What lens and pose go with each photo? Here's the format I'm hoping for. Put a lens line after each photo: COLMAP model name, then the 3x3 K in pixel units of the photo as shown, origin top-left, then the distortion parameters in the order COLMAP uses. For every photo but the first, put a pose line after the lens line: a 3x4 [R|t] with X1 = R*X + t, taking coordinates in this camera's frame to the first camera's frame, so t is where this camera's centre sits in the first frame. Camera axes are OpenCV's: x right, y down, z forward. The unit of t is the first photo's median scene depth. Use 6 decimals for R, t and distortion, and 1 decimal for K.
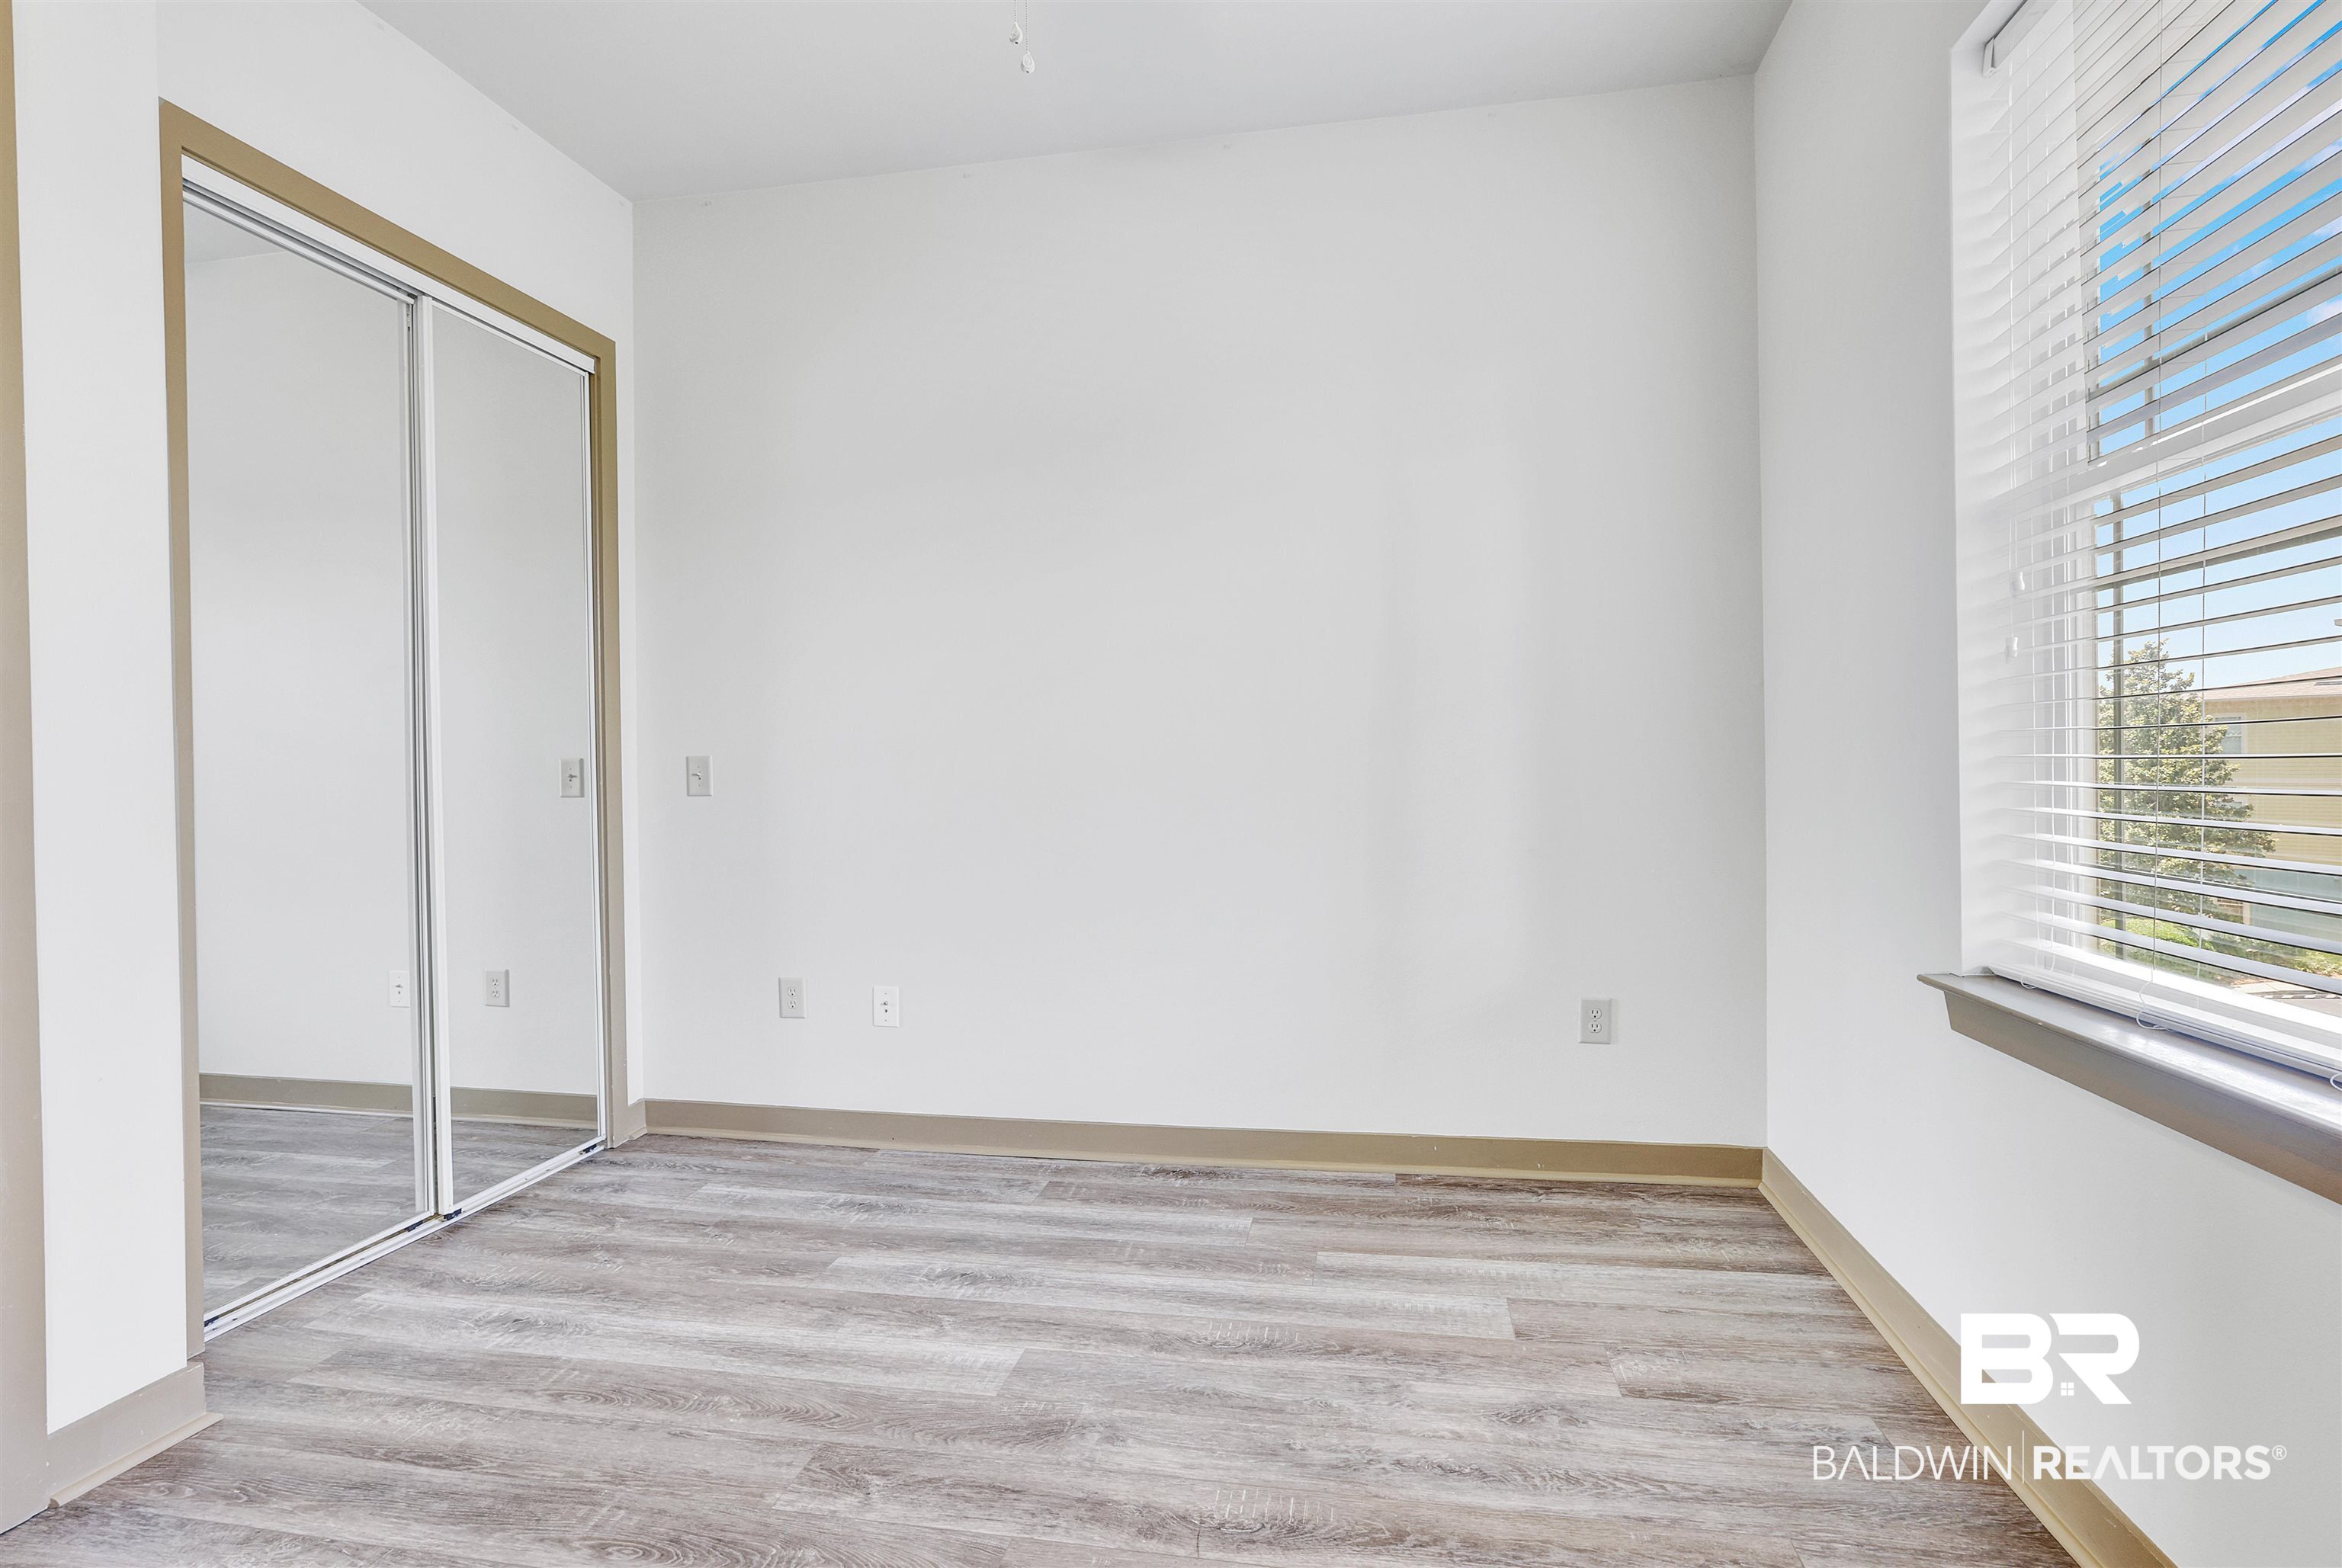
lens RADIAL K [[1120.1, 0, 1169.0], [0, 1120.1, 786.6], [0, 0, 1]] dist [-0.001756, 0.001043]
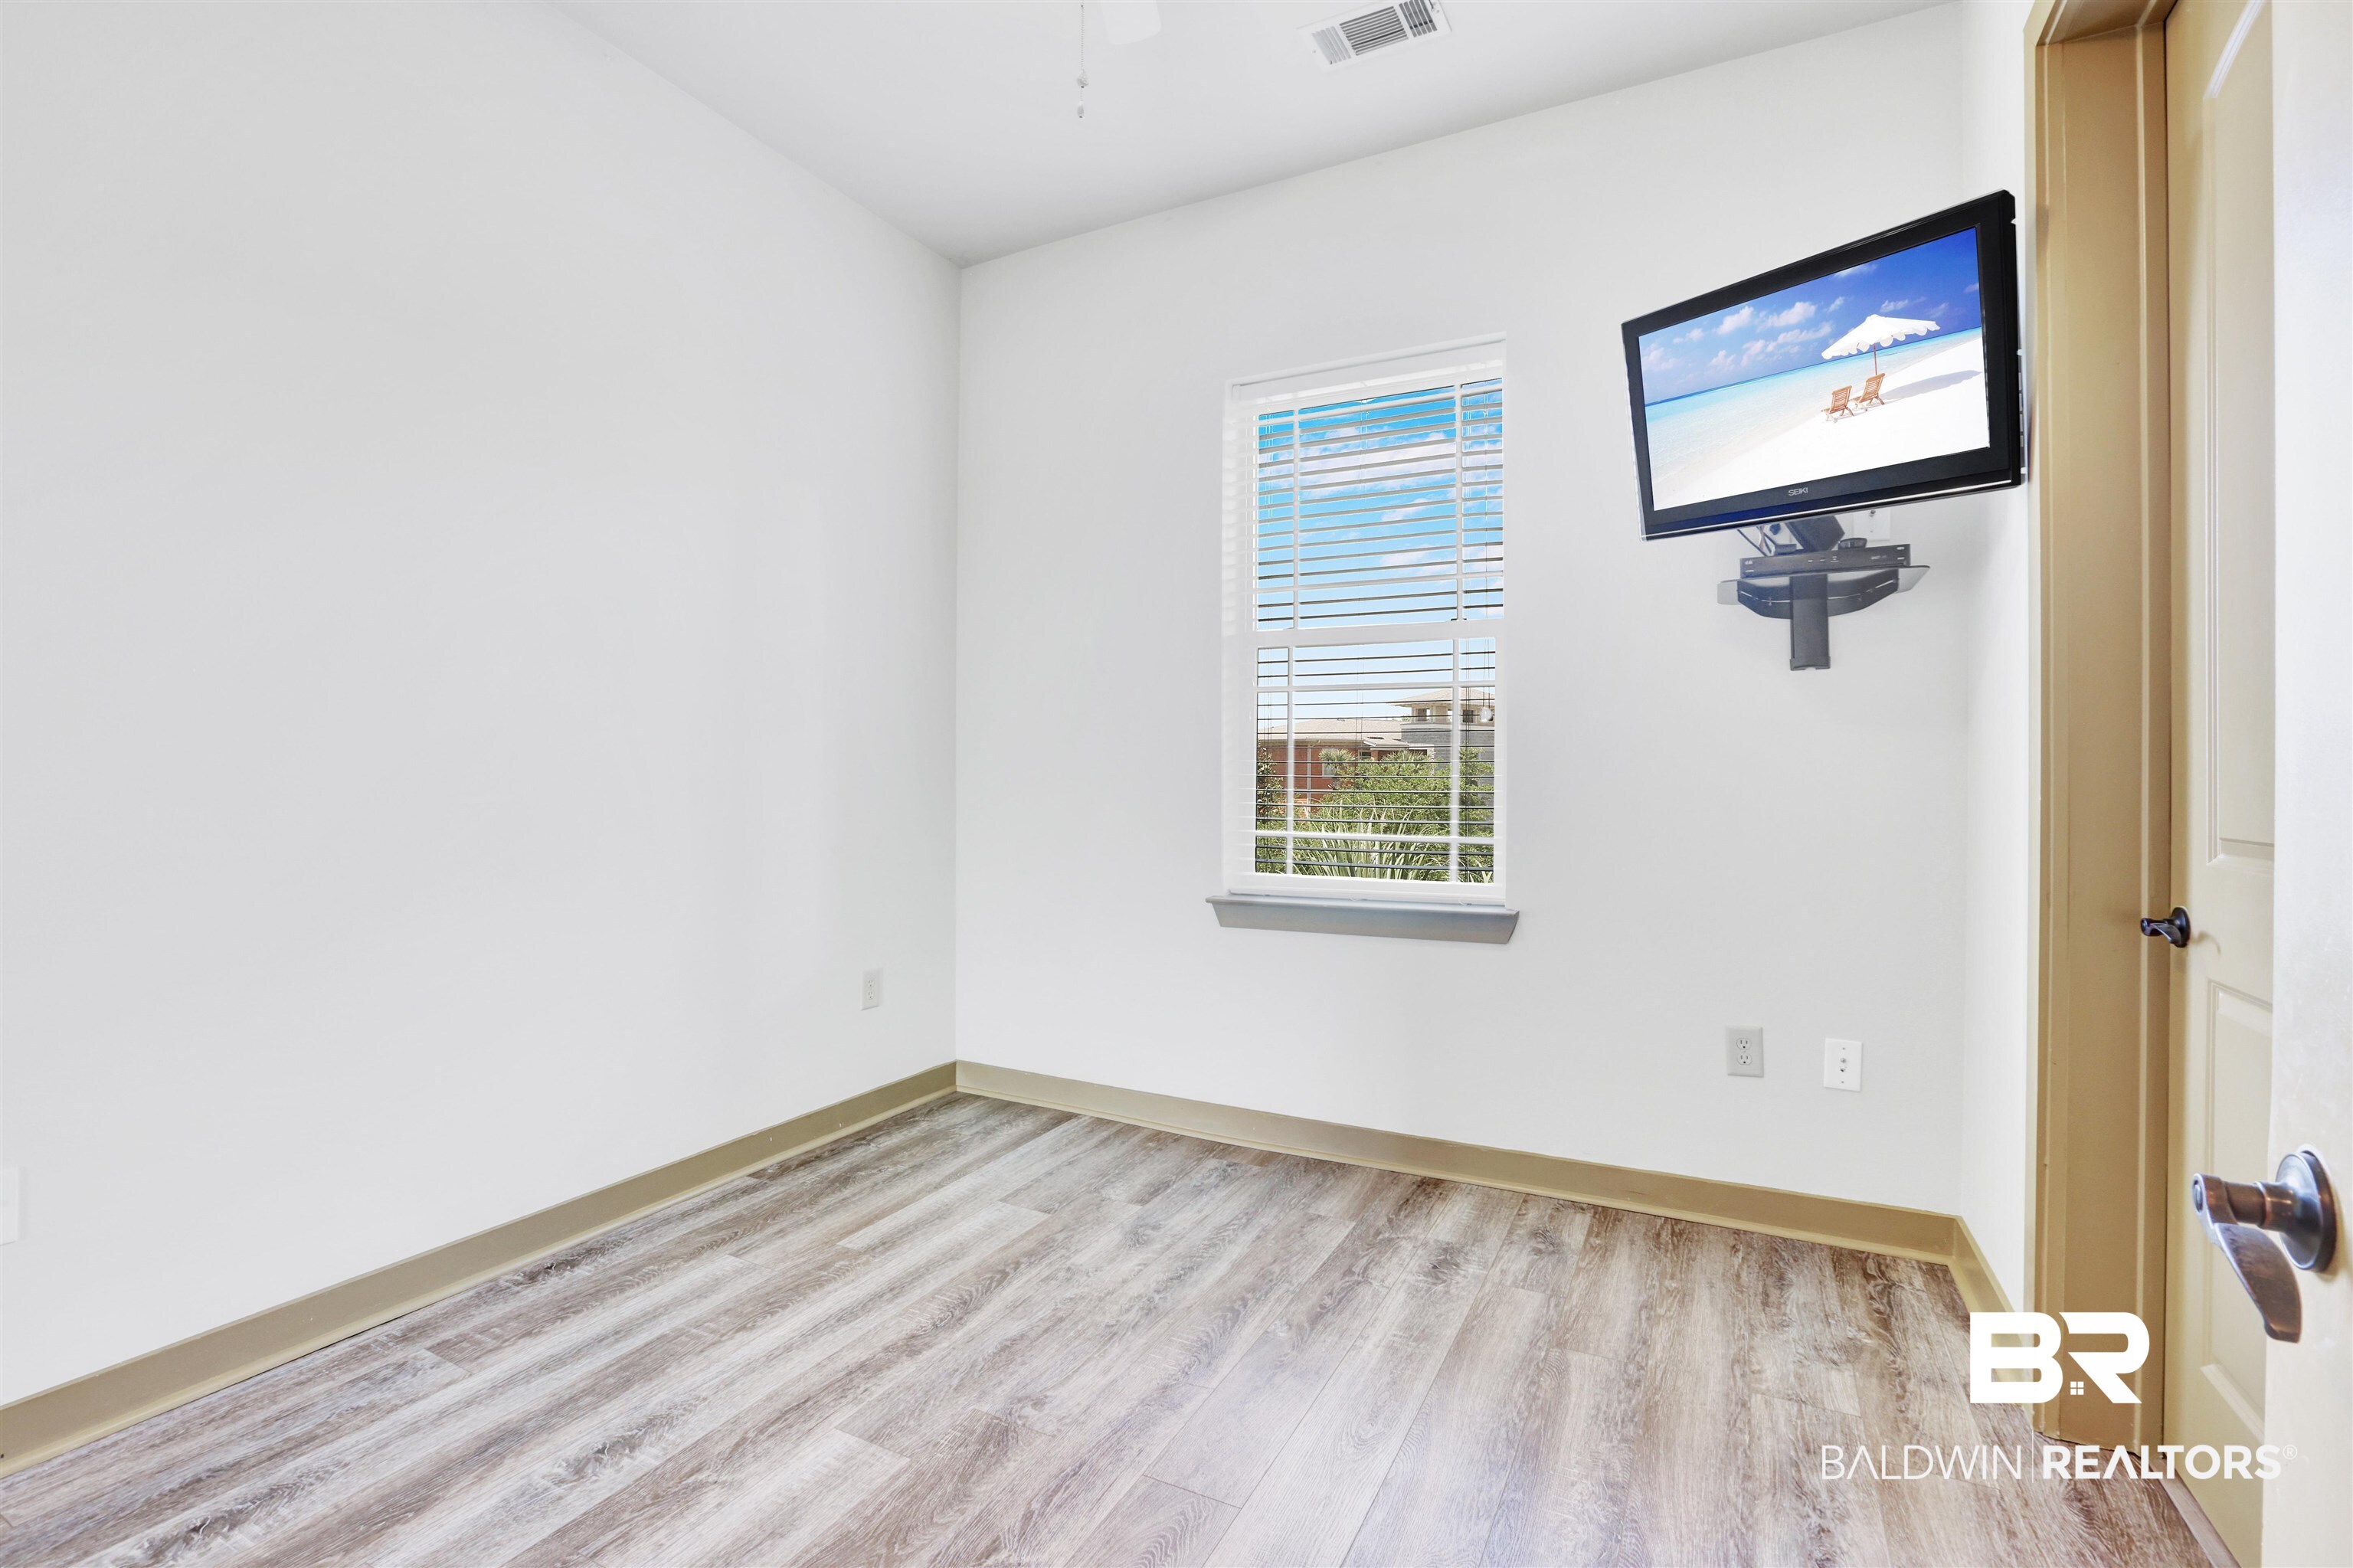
lens RADIAL K [[1078.6, 0, 1172.3], [0, 1078.6, 781.9], [0, 0, 1]] dist [0.004290, 0.002410]
pose [[0.282191, 0.025654, 0.959015, -0.730445], [-0.008610, 0.999670, -0.024208, 0.019245], [-0.959320, -0.001425, 0.282319, 0.435689]]
